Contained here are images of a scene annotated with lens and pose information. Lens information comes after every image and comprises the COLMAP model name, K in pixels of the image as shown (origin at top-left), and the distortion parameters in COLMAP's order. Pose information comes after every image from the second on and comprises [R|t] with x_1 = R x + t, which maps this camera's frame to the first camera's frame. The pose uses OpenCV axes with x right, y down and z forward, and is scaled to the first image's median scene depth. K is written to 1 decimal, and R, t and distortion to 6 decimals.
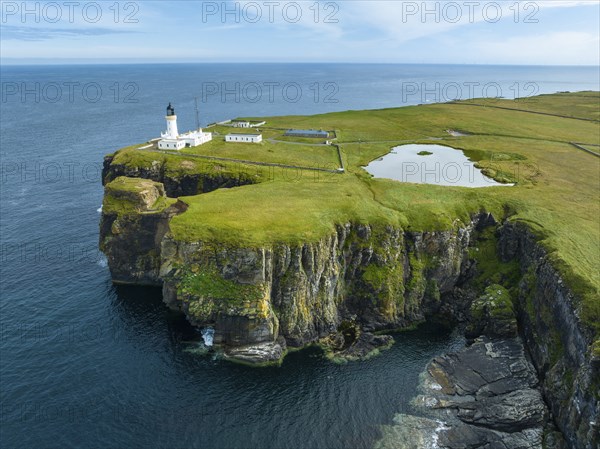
lens RADIAL K [[430.6, 0, 299.9], [0, 430.6, 224.3], [0, 0, 1]] dist [-0.025577, 0.000131]
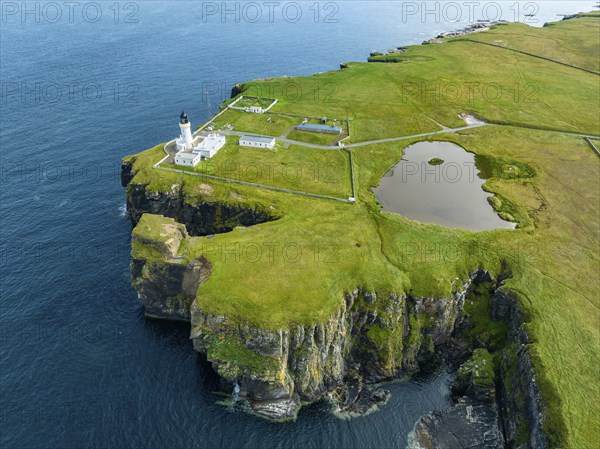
lens RADIAL K [[430.6, 0, 299.3], [0, 430.6, 225.1], [0, 0, 1]] dist [-0.025577, 0.000131]
pose [[0.999695, 0.011787, -0.021681, -0.011924], [-0.006310, 0.971450, 0.237160, -0.422229], [0.023857, -0.236951, 0.971229, -0.042193]]
